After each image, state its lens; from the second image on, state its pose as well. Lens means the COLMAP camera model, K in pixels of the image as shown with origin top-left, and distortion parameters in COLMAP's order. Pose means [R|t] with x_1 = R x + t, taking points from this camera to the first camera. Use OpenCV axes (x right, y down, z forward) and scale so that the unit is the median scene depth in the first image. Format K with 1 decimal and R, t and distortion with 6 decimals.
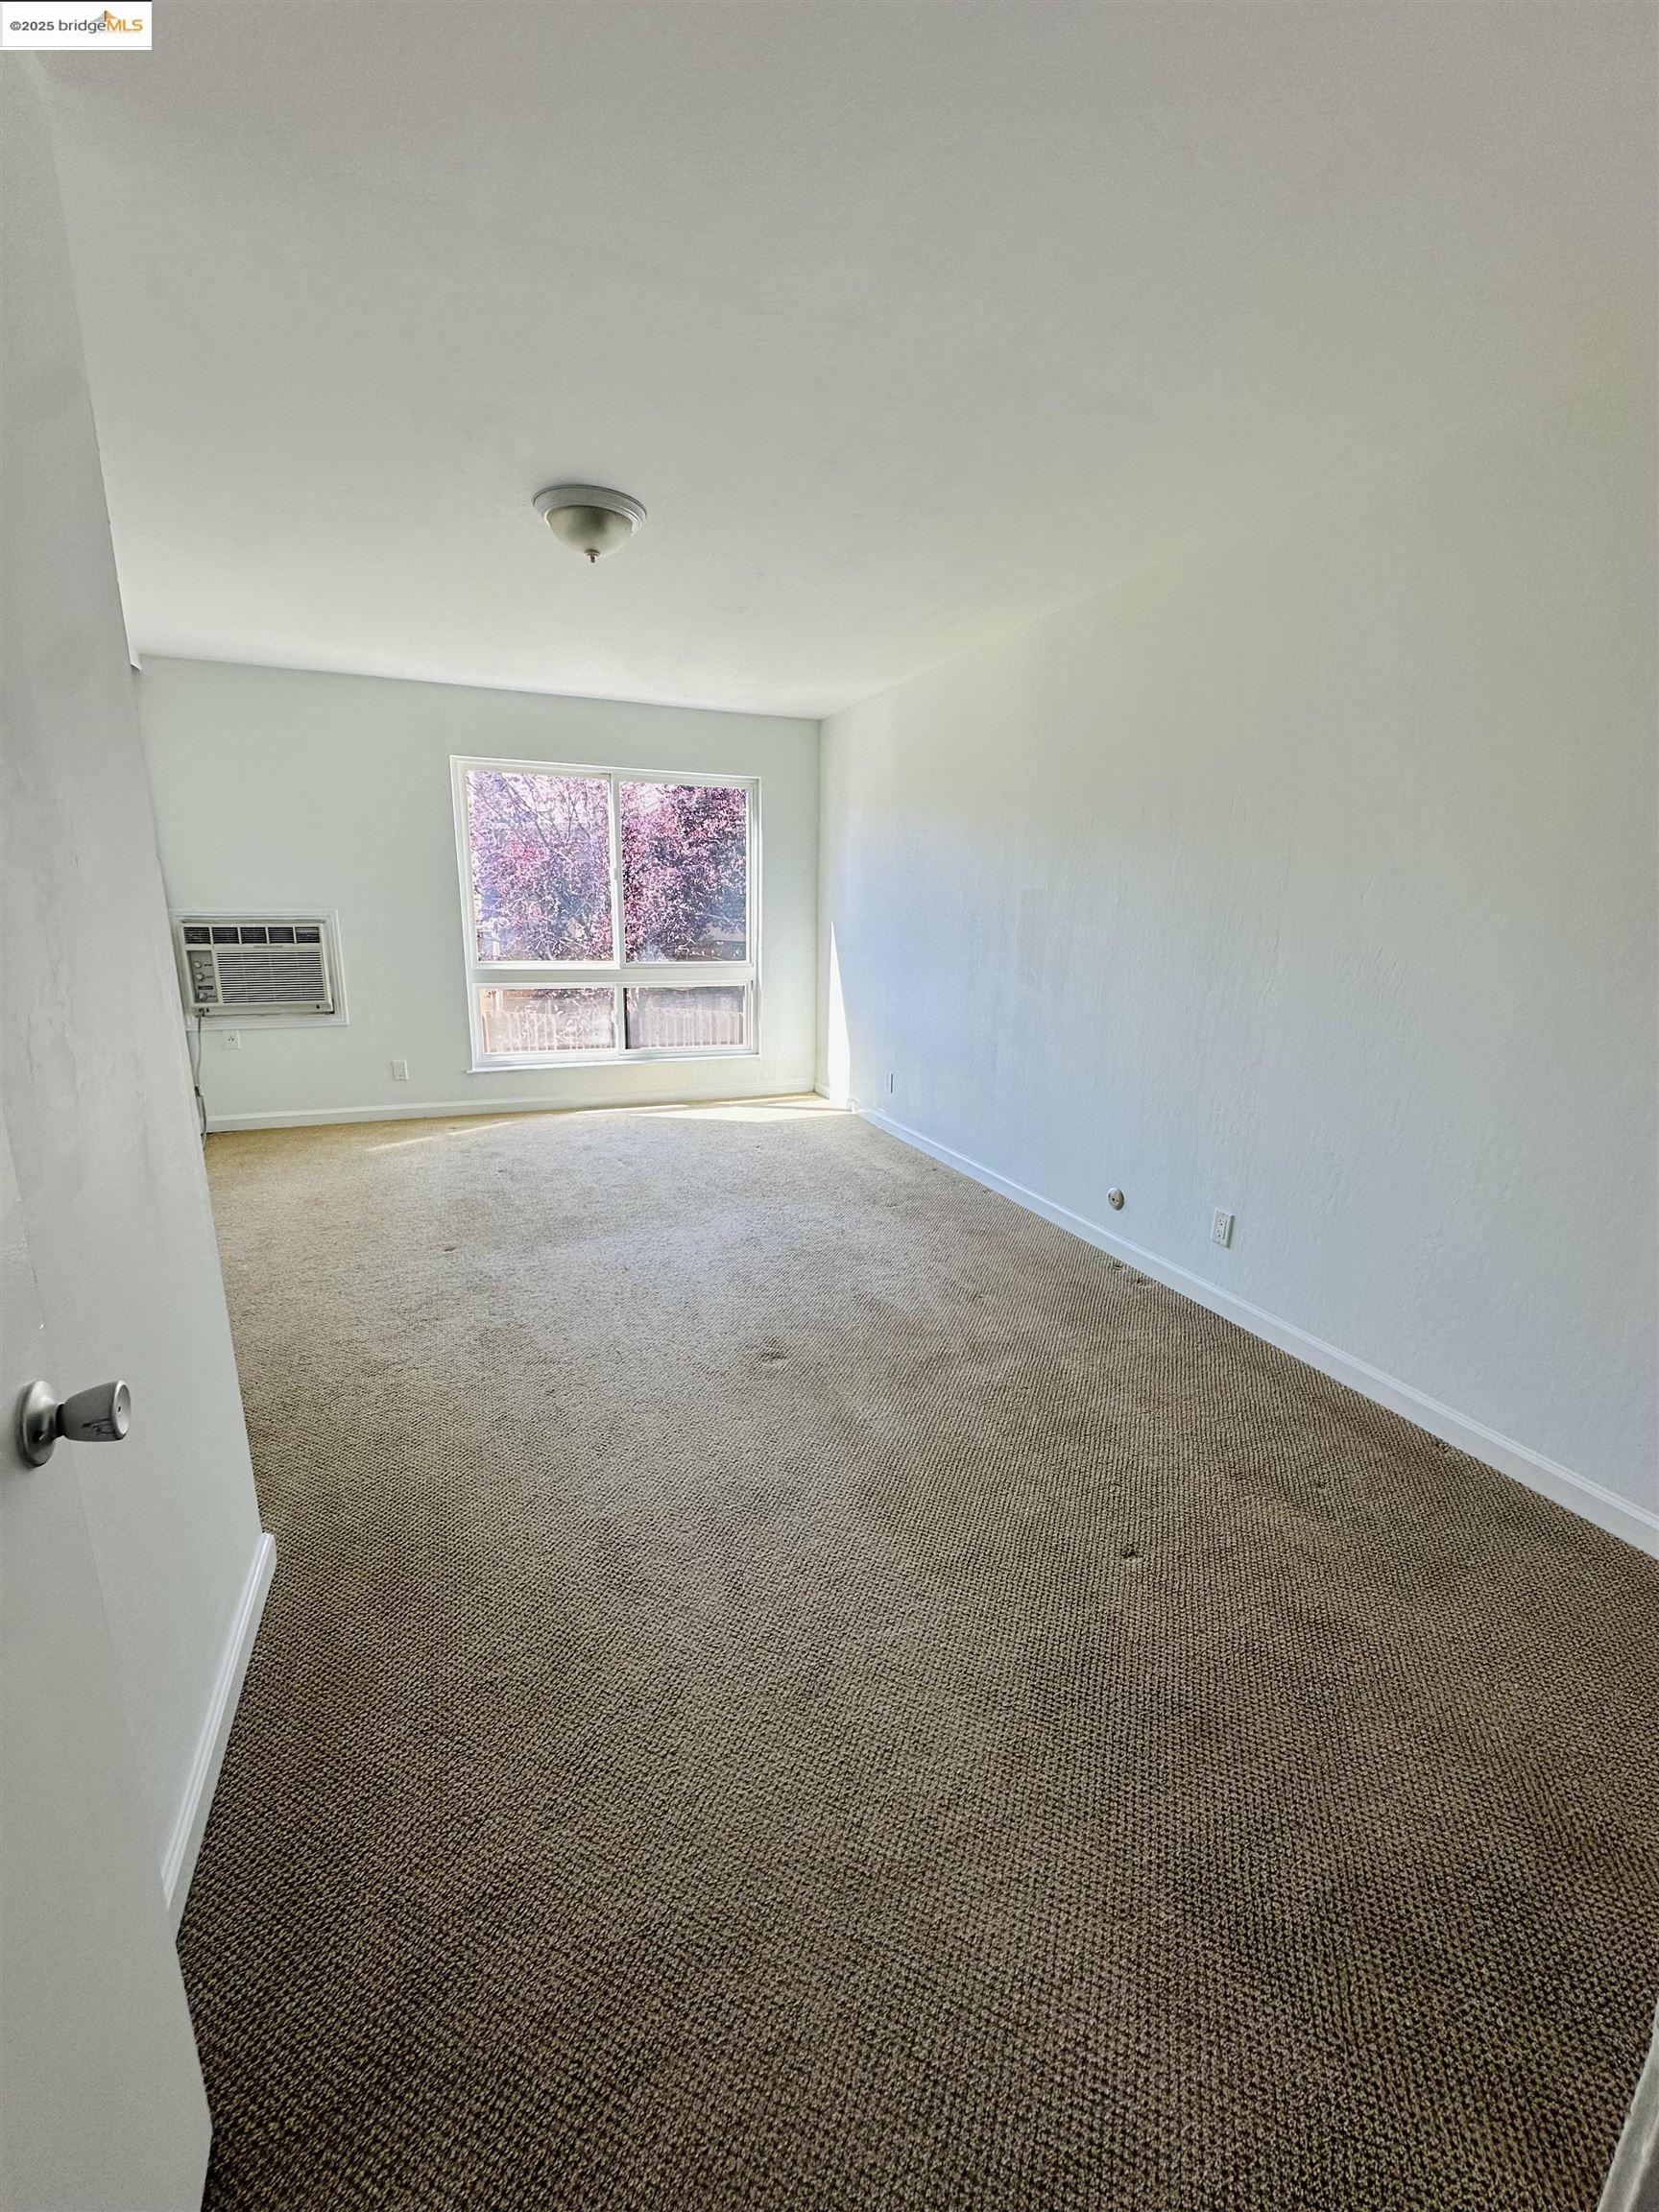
lens RADIAL K [[887.6, 0, 837.1], [0, 887.6, 1113.4], [0, 0, 1]] dist [0.002436, 0.000073]
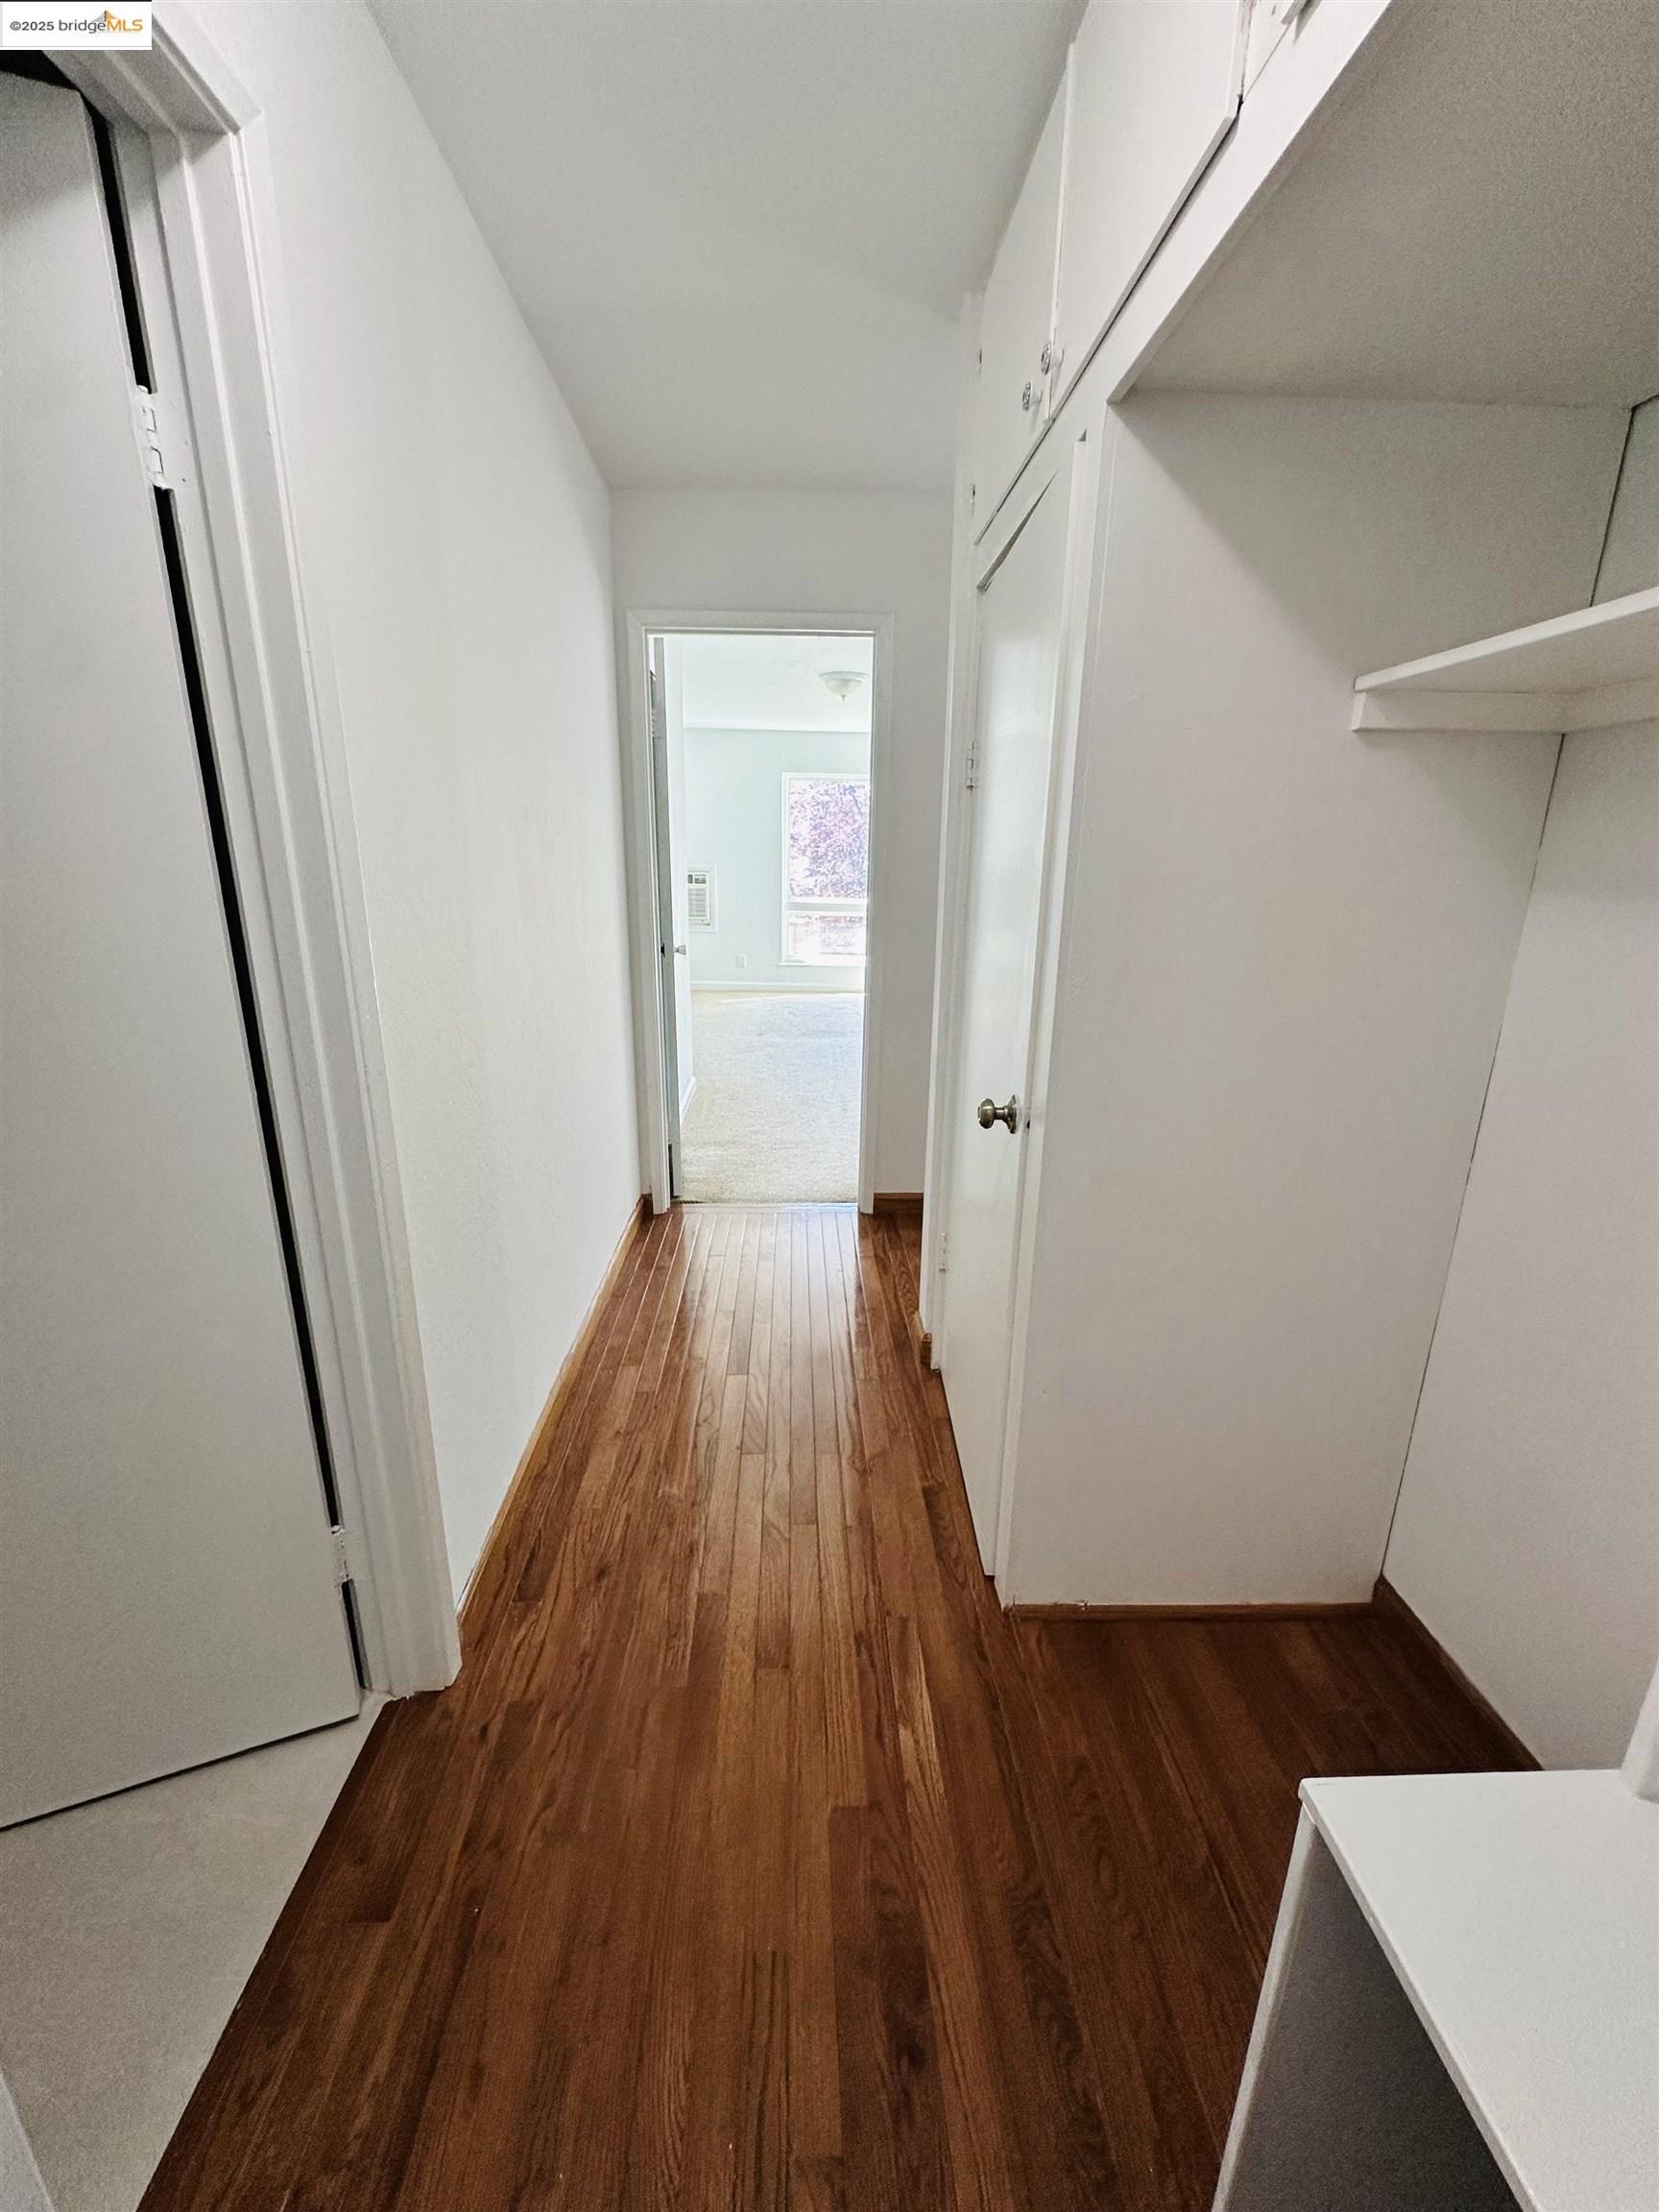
lens RADIAL K [[887.6, 0, 818.8], [0, 887.6, 1108.5], [0, 0, 1]] dist [0.002436, 0.000073]
pose [[0.933671, 0.092002, -0.346114, 0.253282], [-0.079261, 0.995558, 0.050821, 0.132657], [0.349252, -0.020017, 0.936815, -0.531971]]
